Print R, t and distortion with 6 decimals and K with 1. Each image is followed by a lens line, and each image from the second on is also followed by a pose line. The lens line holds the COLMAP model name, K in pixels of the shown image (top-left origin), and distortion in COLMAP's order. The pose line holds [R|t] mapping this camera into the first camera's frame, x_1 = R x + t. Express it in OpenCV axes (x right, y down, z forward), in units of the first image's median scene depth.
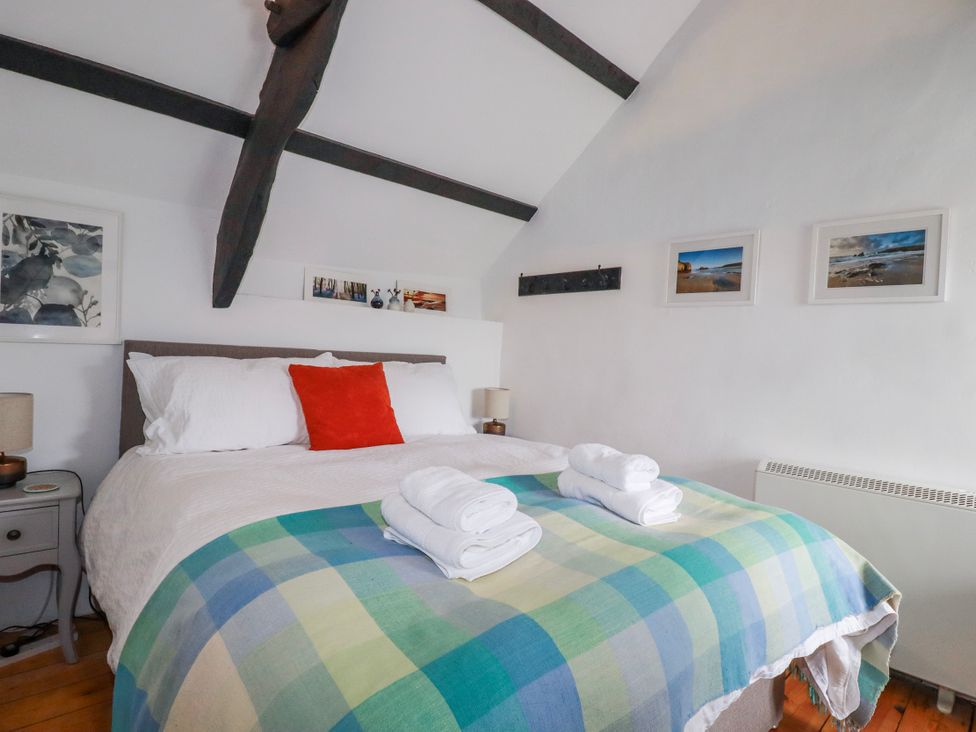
lens RADIAL K [[511.7, 0, 490.3], [0, 511.7, 367.8], [0, 0, 1]] dist [-0.003122, -0.006444]
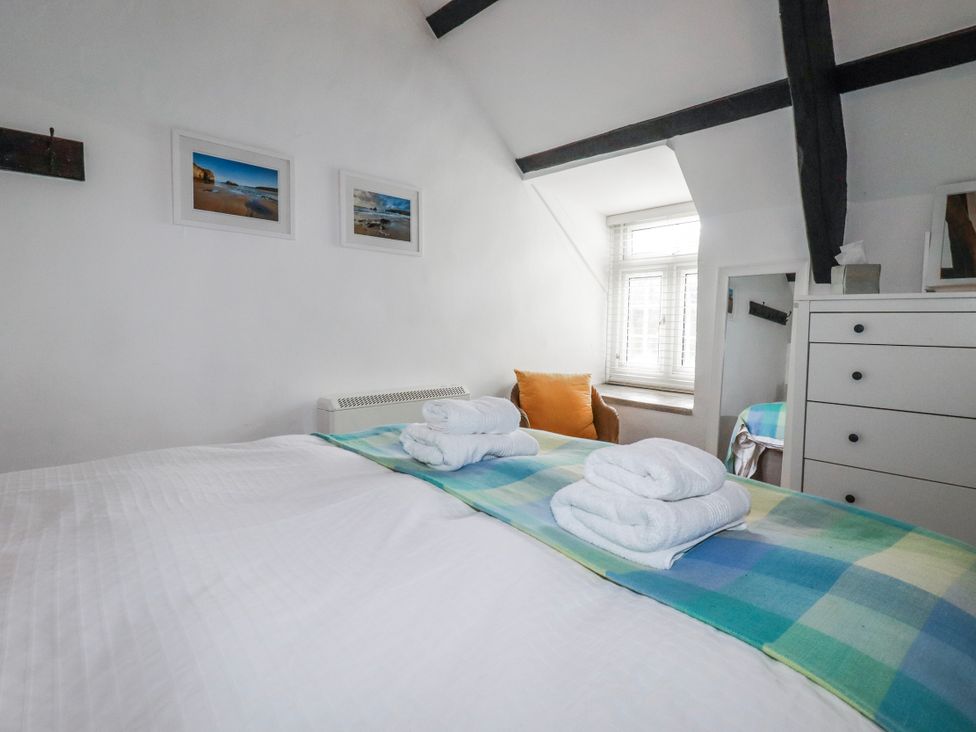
lens RADIAL K [[511.7, 0, 492.5], [0, 511.7, 363.9], [0, 0, 1]] dist [-0.003122, -0.006444]
pose [[0.008577, -0.130552, 0.991404, -0.476720], [0.015747, 0.991336, 0.130407, -0.015915], [-0.999839, 0.014493, 0.010559, 0.694888]]
